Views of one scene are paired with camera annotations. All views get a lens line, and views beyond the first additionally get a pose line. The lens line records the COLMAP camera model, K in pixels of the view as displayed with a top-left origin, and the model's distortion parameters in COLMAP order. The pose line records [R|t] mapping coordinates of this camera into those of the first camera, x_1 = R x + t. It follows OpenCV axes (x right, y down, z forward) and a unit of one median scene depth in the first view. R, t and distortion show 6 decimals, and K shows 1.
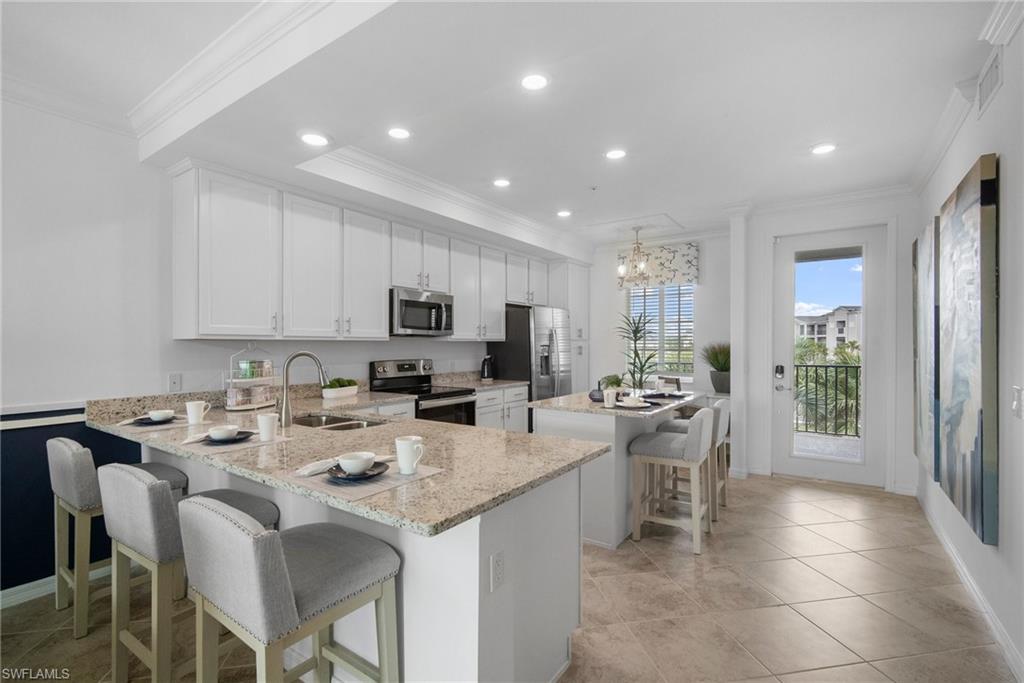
lens RADIAL K [[461.2, 0, 504.8], [0, 461.2, 343.0], [0, 0, 1]] dist [-0.013870, 0.000555]
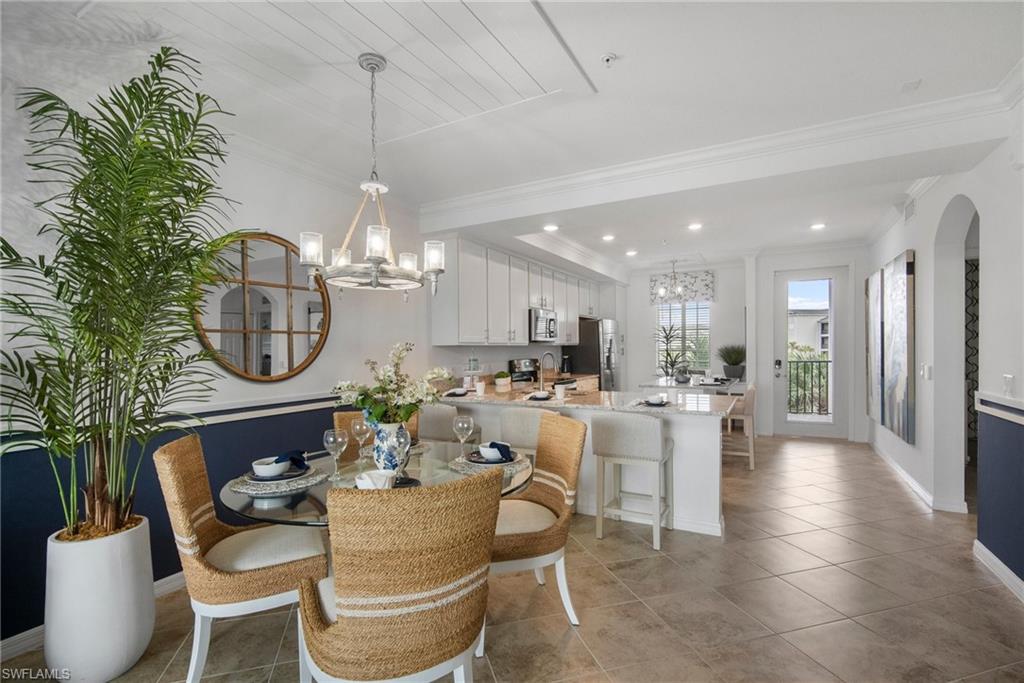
lens RADIAL K [[461.2, 0, 507.1], [0, 461.2, 350.6], [0, 0, 1]] dist [-0.013870, 0.000555]
pose [[0.995663, -0.009964, 0.092495, -0.427404], [0.009279, 0.999926, 0.007832, -0.000479], [-0.092566, -0.006939, 0.995682, -0.402328]]
